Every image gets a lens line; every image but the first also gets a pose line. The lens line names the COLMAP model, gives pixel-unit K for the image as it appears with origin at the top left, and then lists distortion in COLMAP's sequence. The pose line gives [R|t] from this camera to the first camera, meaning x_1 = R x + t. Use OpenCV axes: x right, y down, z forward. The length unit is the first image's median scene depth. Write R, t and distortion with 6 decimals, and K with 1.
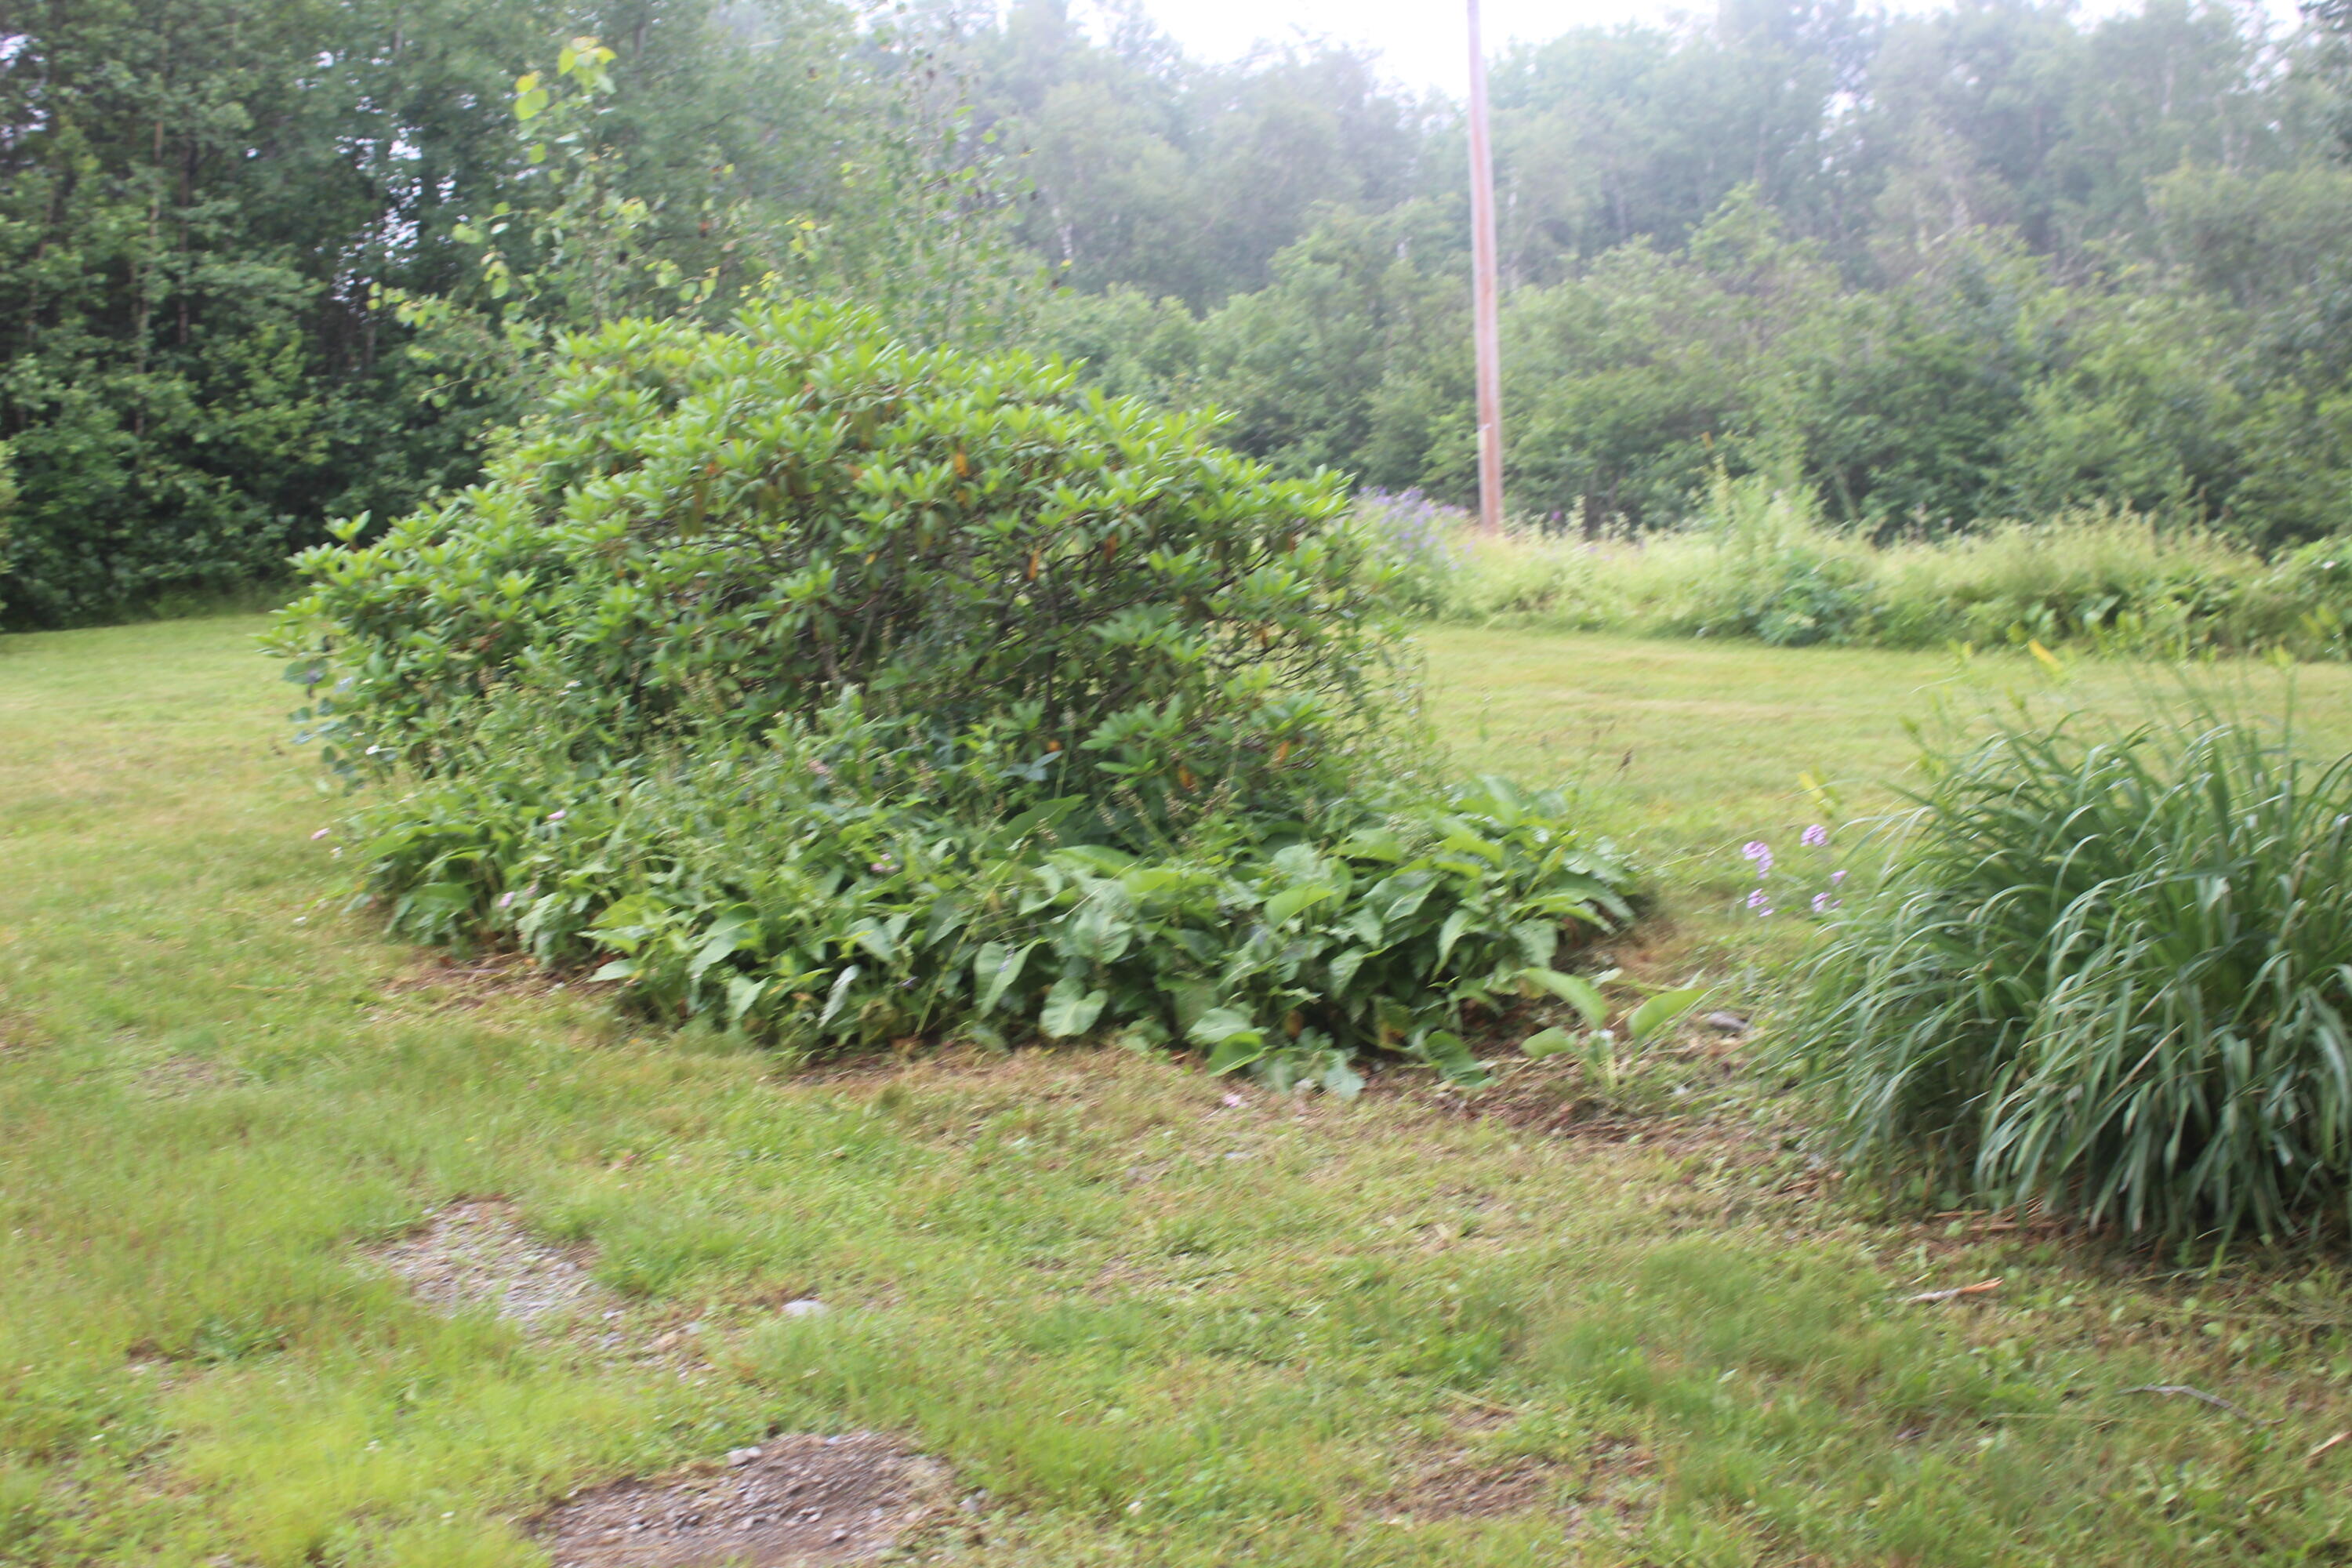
lens RADIAL K [[3030.6, 0, 1171.1], [0, 3030.6, 783.2], [0, 0, 1]] dist [-0.013403, 0.000000]
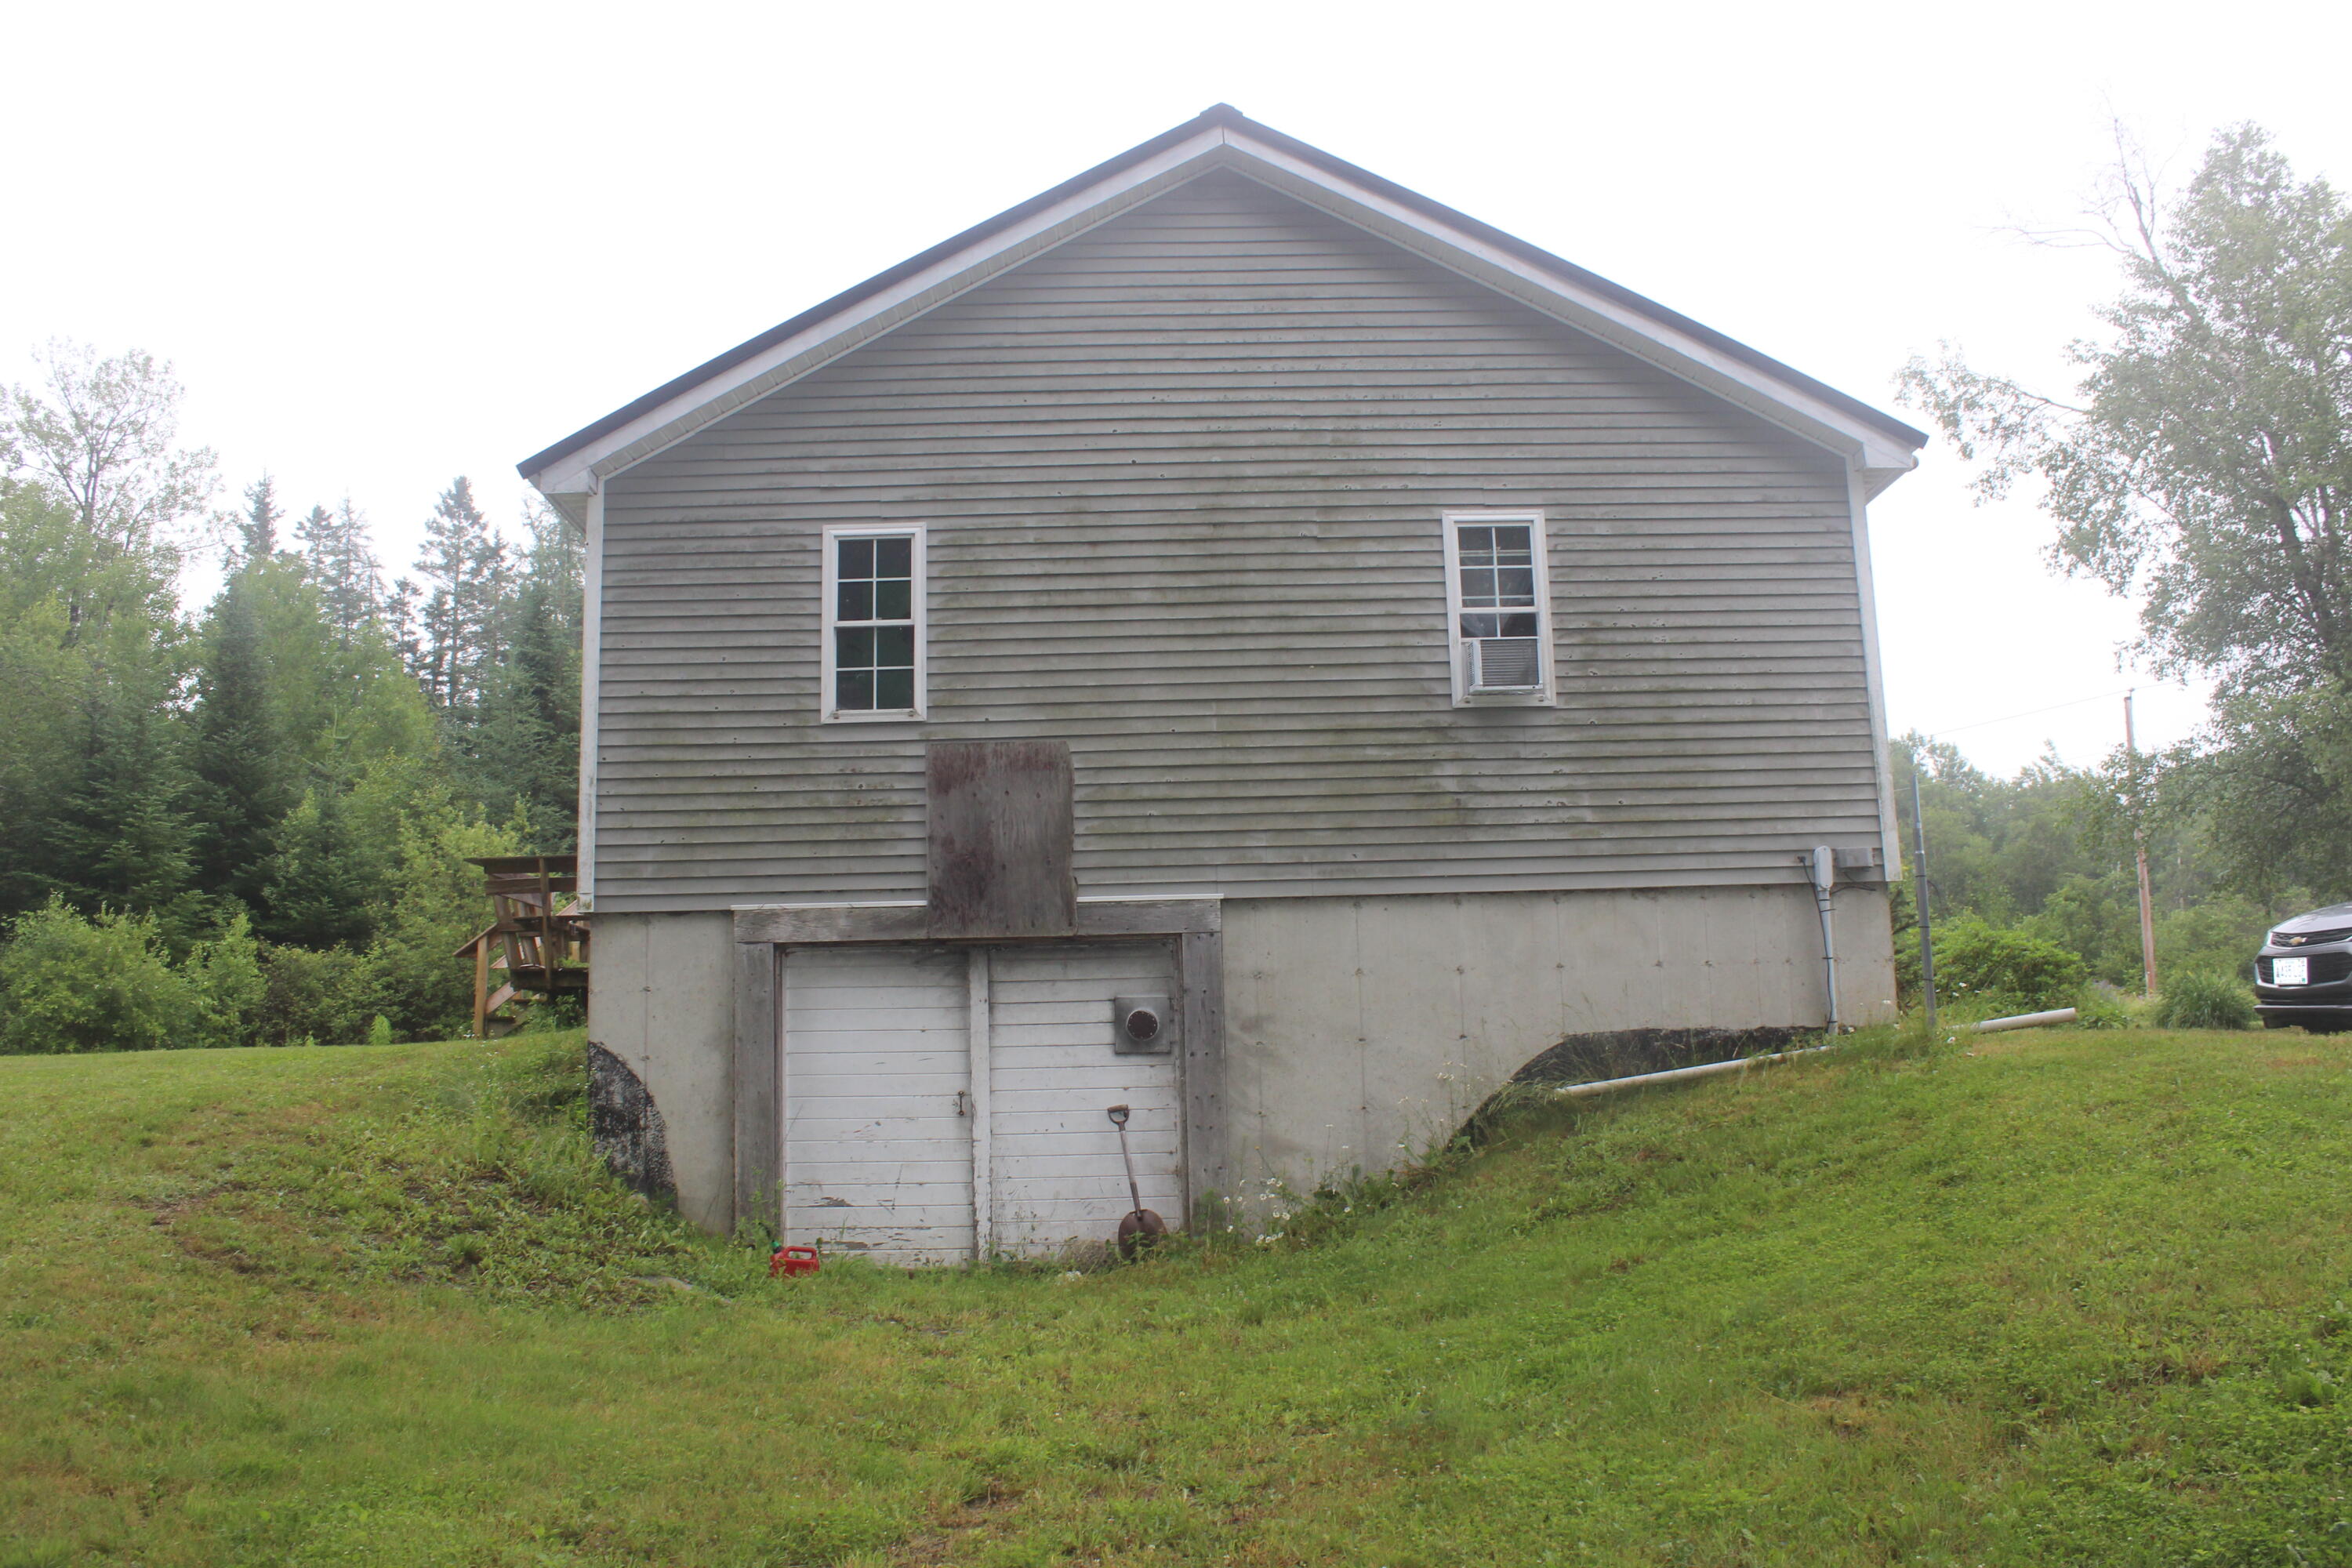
lens RADIAL K [[2002.1, 0, 1179.2], [0, 2002.1, 774.5], [0, 0, 1]] dist [-0.147624, 0.068351]
pose [[0.929175, -0.030773, -0.368358, -0.024835], [-0.054755, 0.974076, -0.219493, 0.073022], [0.365563, 0.224117, 0.903402, -0.465901]]
